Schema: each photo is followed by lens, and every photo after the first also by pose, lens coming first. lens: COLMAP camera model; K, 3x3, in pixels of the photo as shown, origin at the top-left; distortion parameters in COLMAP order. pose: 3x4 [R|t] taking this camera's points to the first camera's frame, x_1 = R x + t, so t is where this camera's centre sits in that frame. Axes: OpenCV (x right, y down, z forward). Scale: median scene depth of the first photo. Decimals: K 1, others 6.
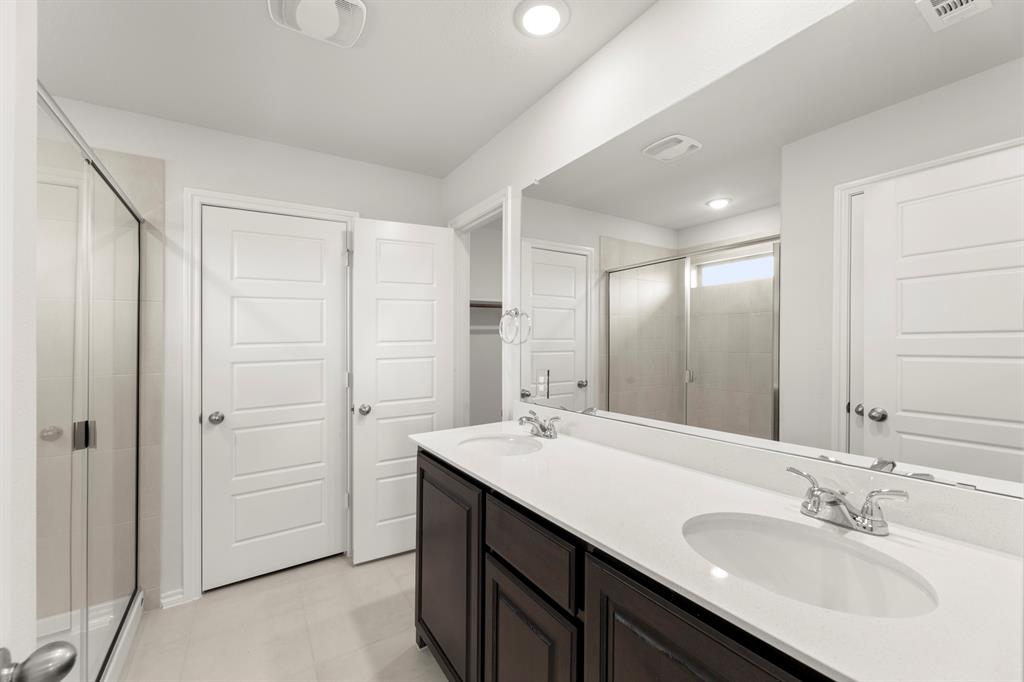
lens RADIAL K [[396.3, 0, 512.0], [0, 396.3, 341.0], [0, 0, 1]] dist [-0.000695, -0.000050]
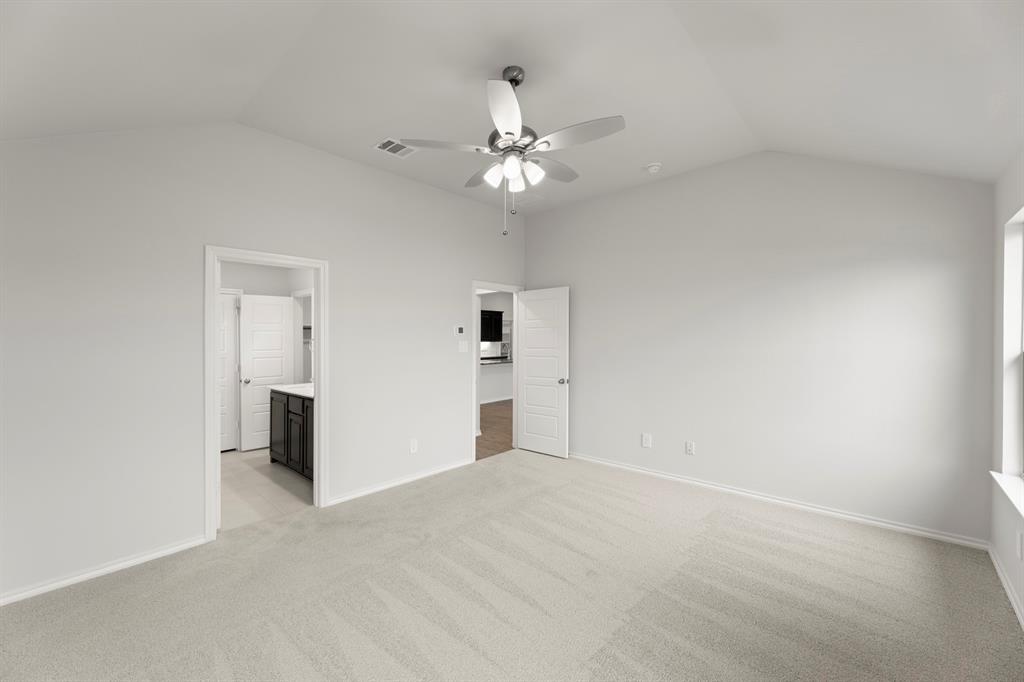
lens RADIAL K [[407.1, 0, 512.0], [0, 407.1, 341.0], [0, 0, 1]] dist [0.000892, 0.000044]
pose [[0.969924, 0.000661, 0.243408, 0.602267], [-0.000279, 0.999999, -0.001604, -0.057731], [-0.243408, 0.001488, 0.969923, -1.847280]]
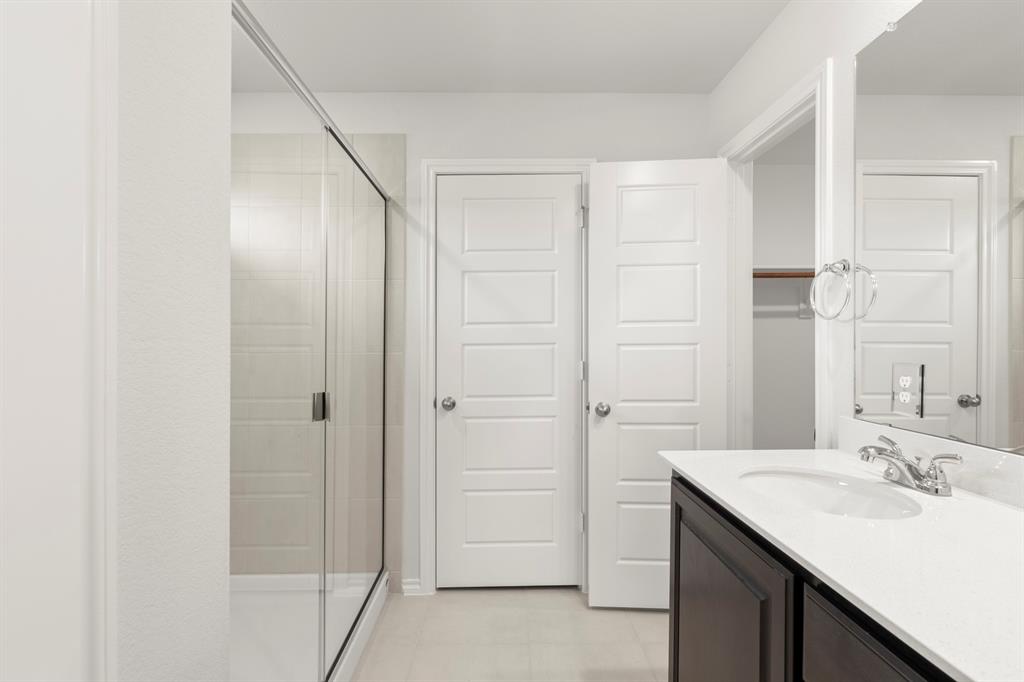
lens RADIAL K [[478.6, 0, 508.6], [0, 478.6, 328.7], [0, 0, 1]] dist [0.000843, -0.000557]
pose [[0.843636, -0.000887, -0.536915, -0.028220], [-0.004101, 0.999959, -0.008094, 0.027594], [0.536900, 0.009030, 0.843597, 0.130314]]
